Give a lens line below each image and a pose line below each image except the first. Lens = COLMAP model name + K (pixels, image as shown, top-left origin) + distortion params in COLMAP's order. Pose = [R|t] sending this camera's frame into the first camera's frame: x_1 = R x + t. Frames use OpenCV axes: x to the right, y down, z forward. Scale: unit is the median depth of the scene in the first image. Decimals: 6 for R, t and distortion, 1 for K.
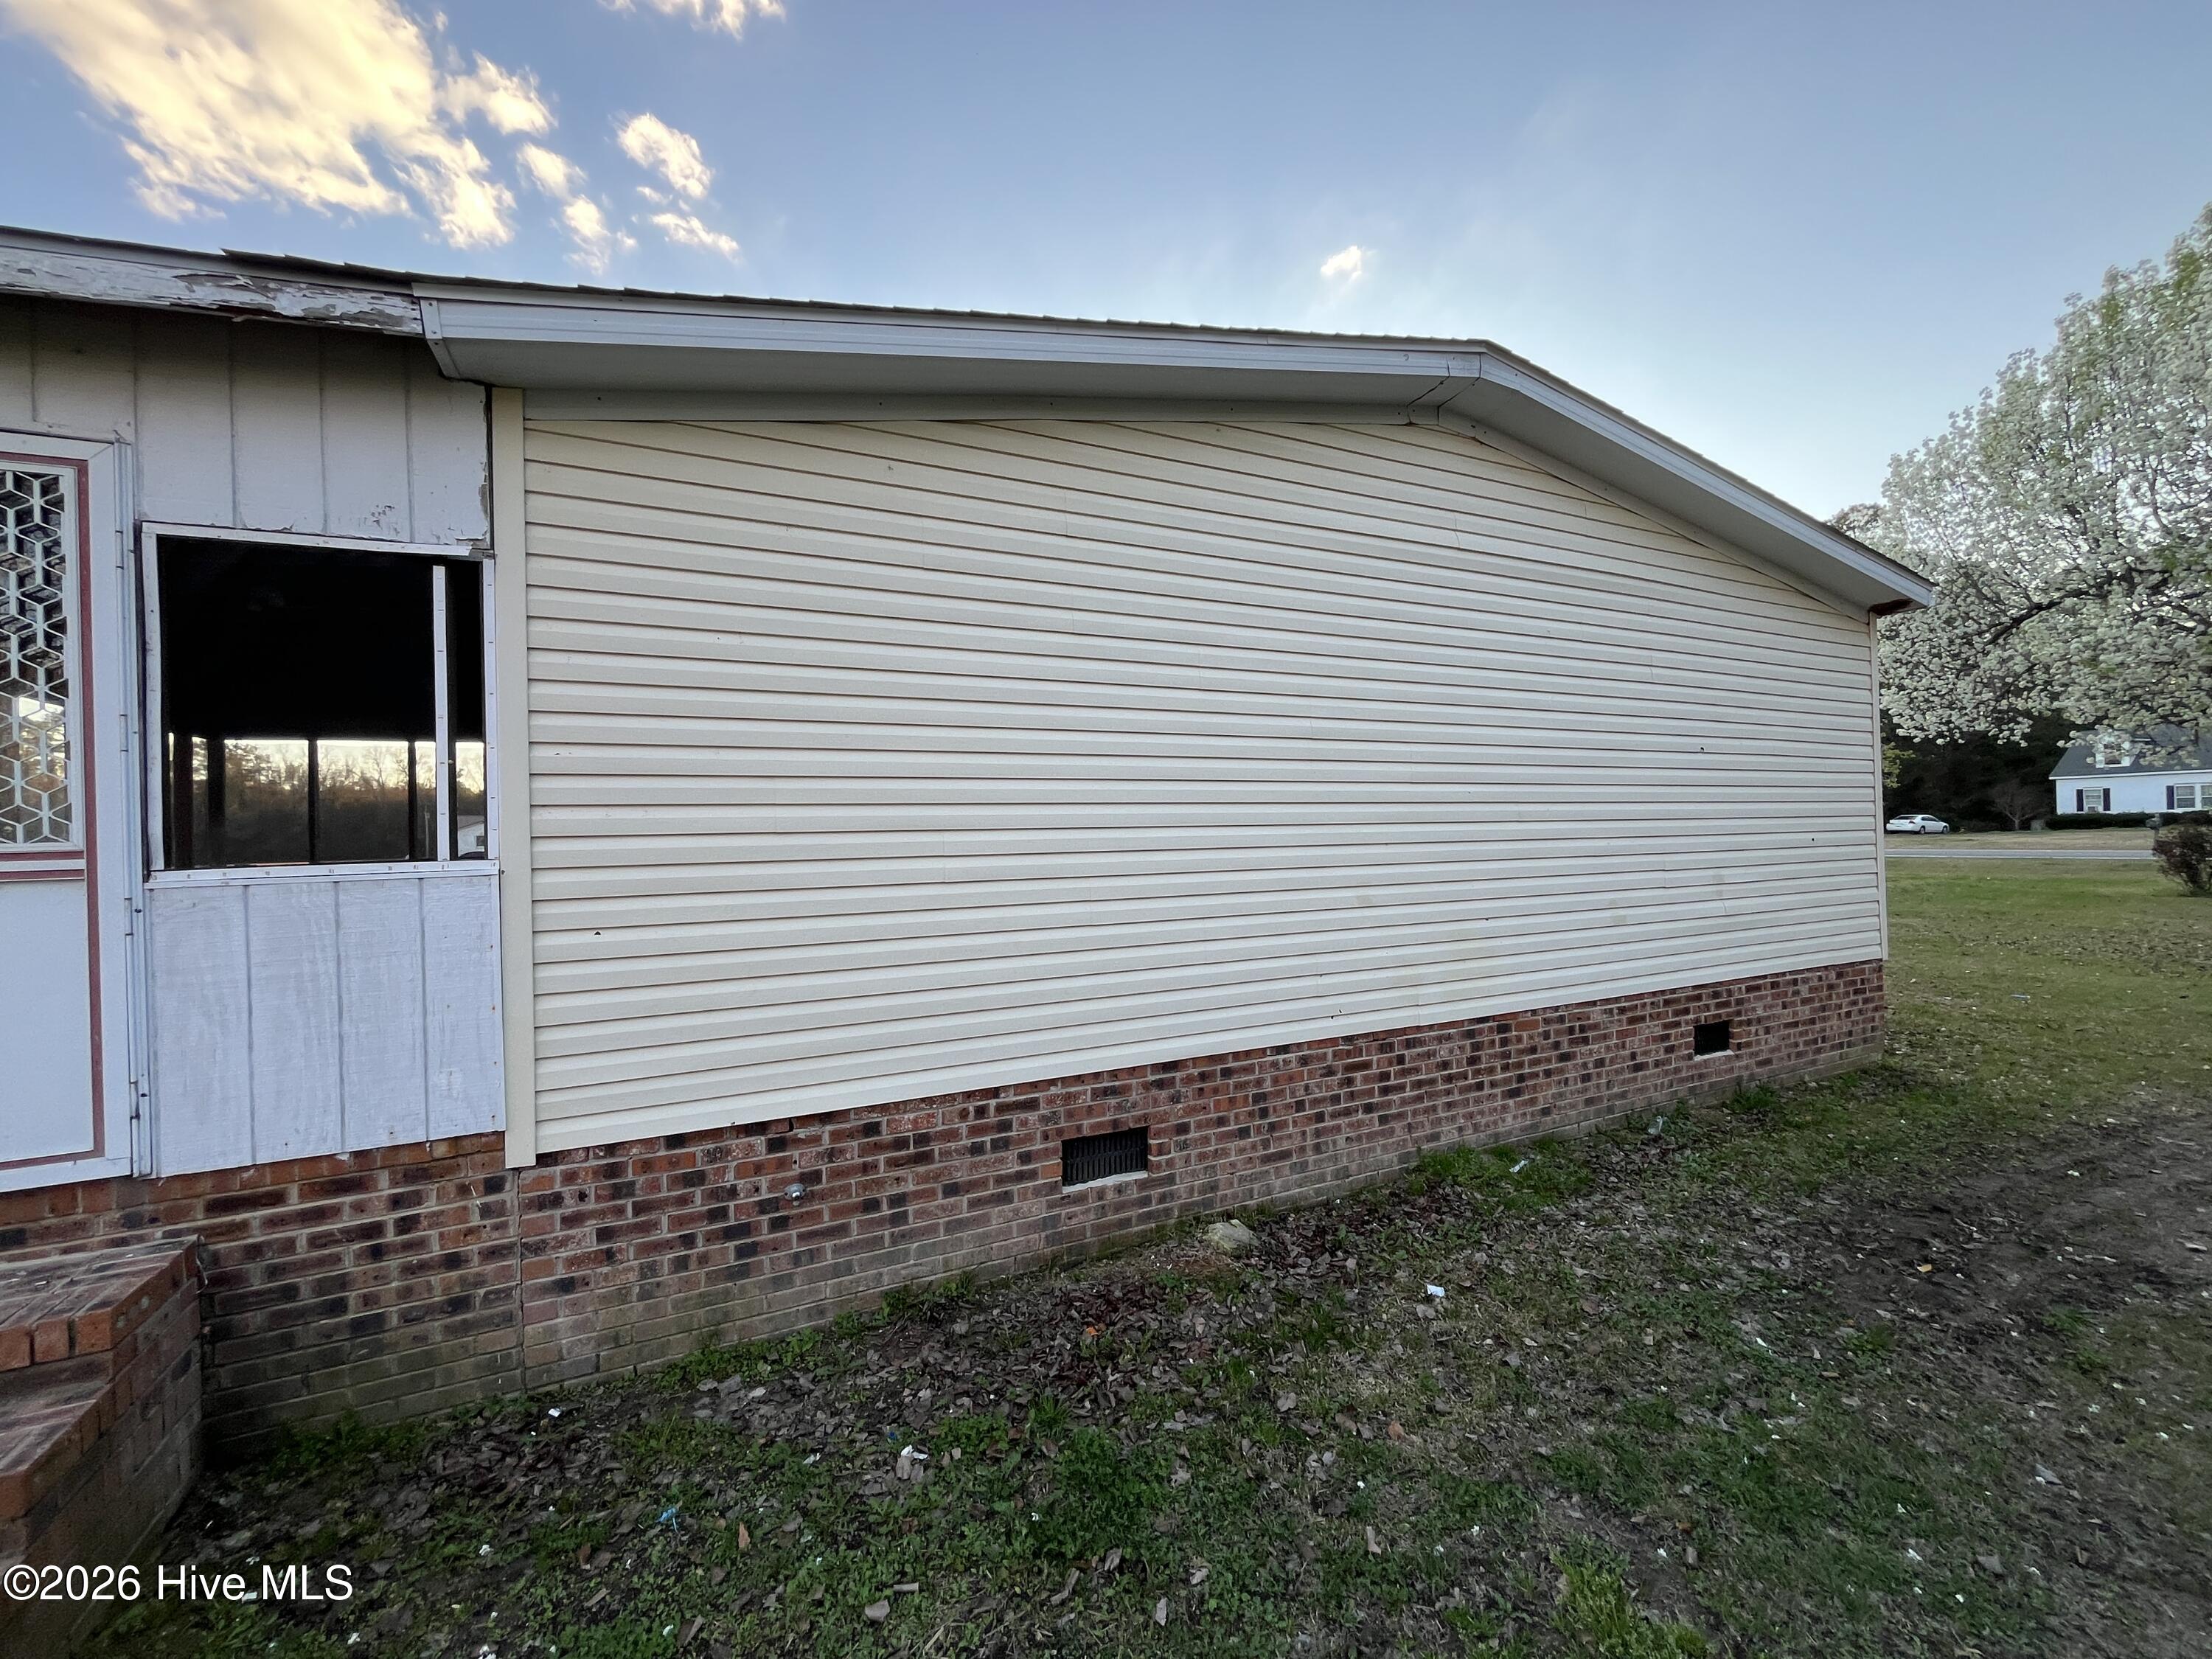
lens RADIAL K [[893.6, 0, 1106.0], [0, 893.6, 829.5], [0, 0, 1]] dist [-0.002730, 0.000523]
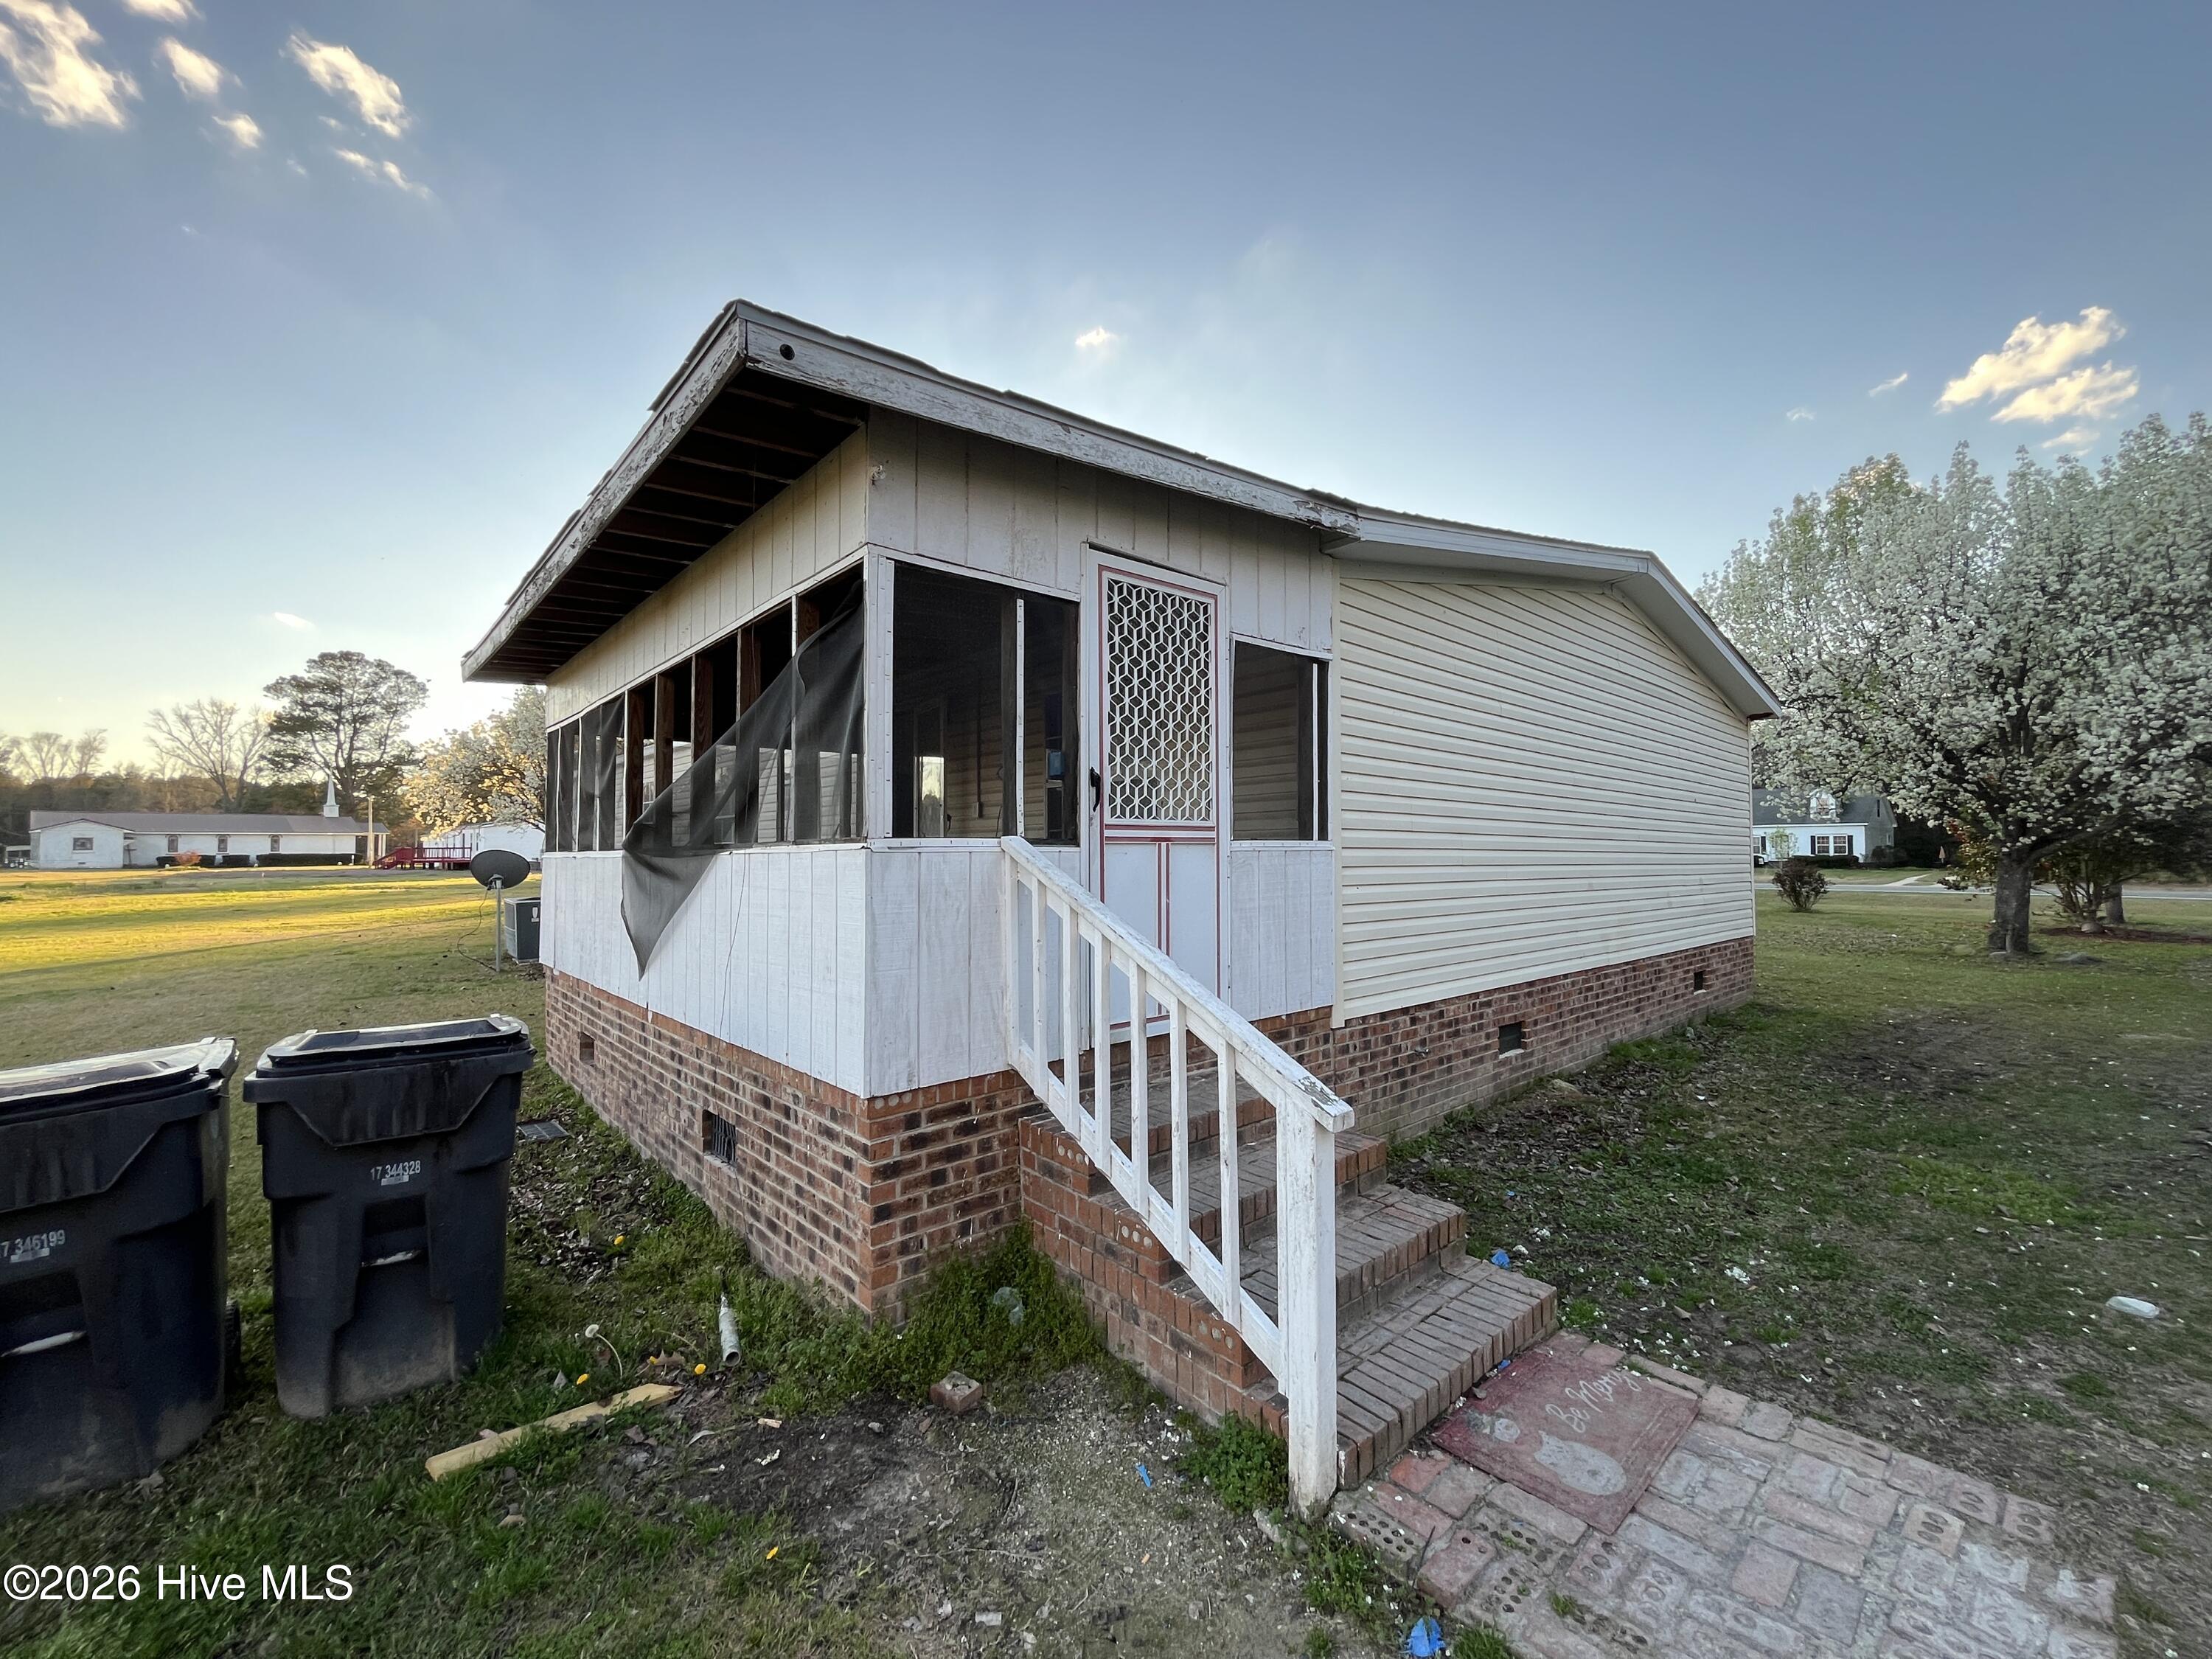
lens RADIAL K [[893.6, 0, 1106.0], [0, 893.6, 829.5], [0, 0, 1]] dist [-0.002730, 0.000523]
pose [[0.959722, 0.033676, 0.278926, -1.378047], [-0.026482, 0.999213, -0.029521, 0.064369], [-0.279700, 0.020946, 0.959859, -0.423979]]
